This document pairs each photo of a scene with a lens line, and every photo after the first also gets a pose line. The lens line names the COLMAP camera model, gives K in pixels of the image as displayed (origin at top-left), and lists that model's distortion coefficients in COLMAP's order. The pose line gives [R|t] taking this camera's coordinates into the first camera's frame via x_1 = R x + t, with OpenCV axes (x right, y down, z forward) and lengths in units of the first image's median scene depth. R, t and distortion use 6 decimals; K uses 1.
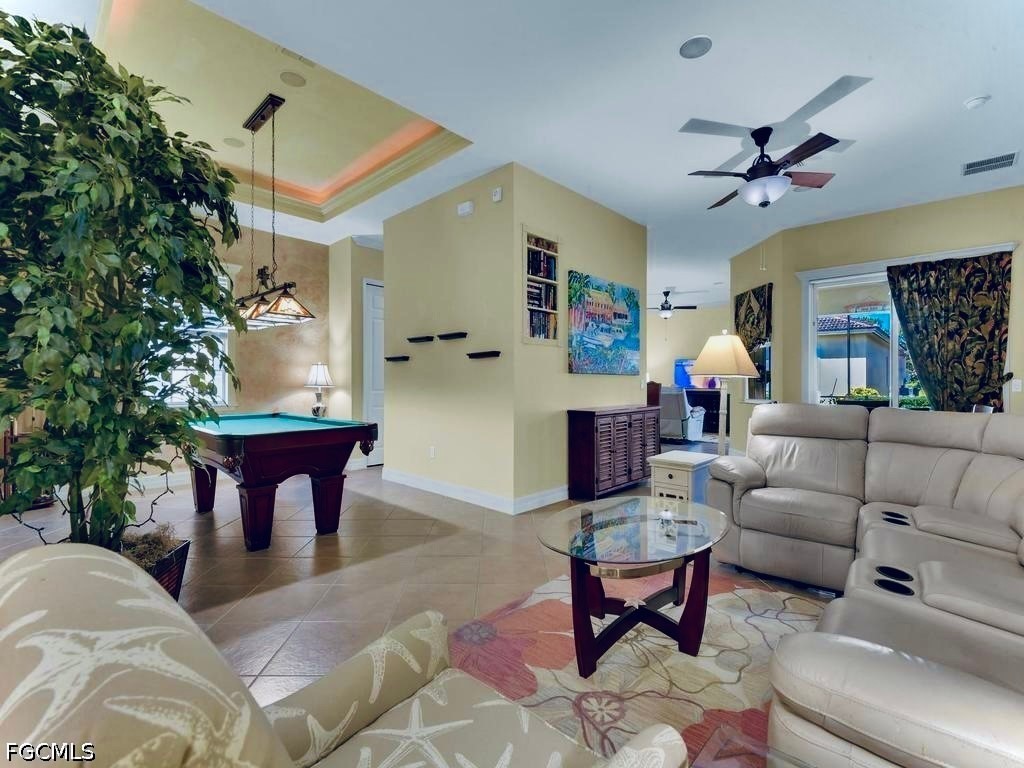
lens RADIAL K [[471.6, 0, 504.5], [0, 471.6, 383.3], [0, 0, 1]] dist [-0.024453, -0.001981]
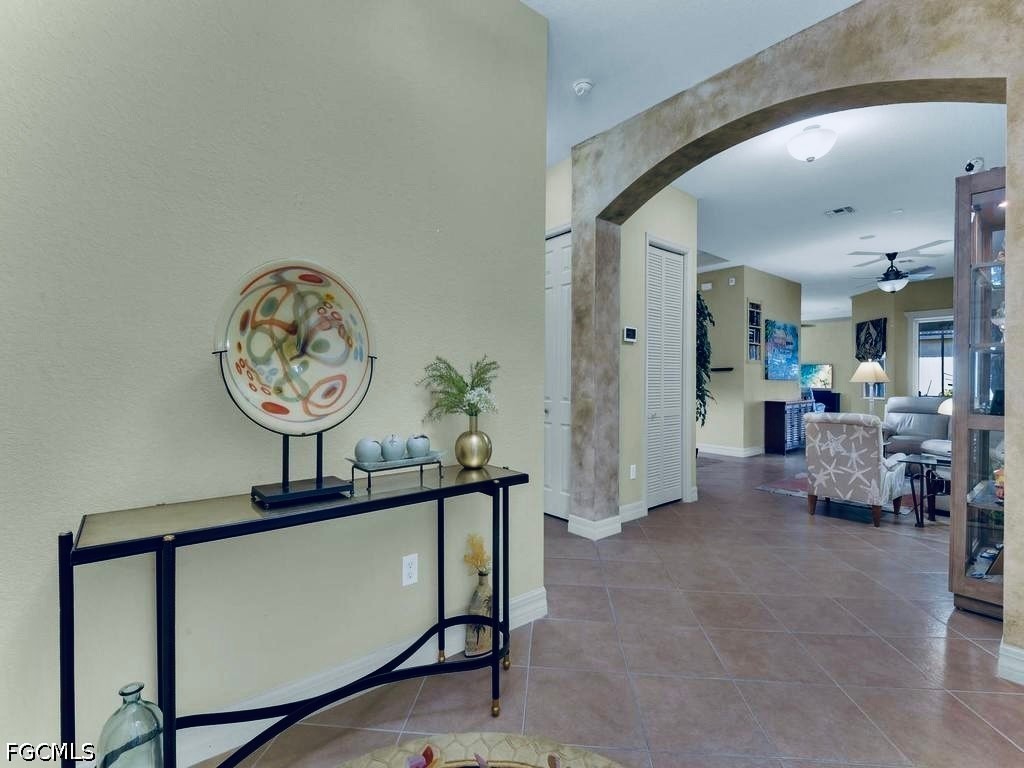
lens RADIAL K [[471.6, 0, 519.0], [0, 471.6, 382.0], [0, 0, 1]] dist [-0.024453, -0.001981]
pose [[0.994228, 0.004196, -0.107208, -0.571597], [-0.003432, 0.999967, 0.007305, -0.021724], [0.107235, -0.006895, 0.994210, -0.790583]]
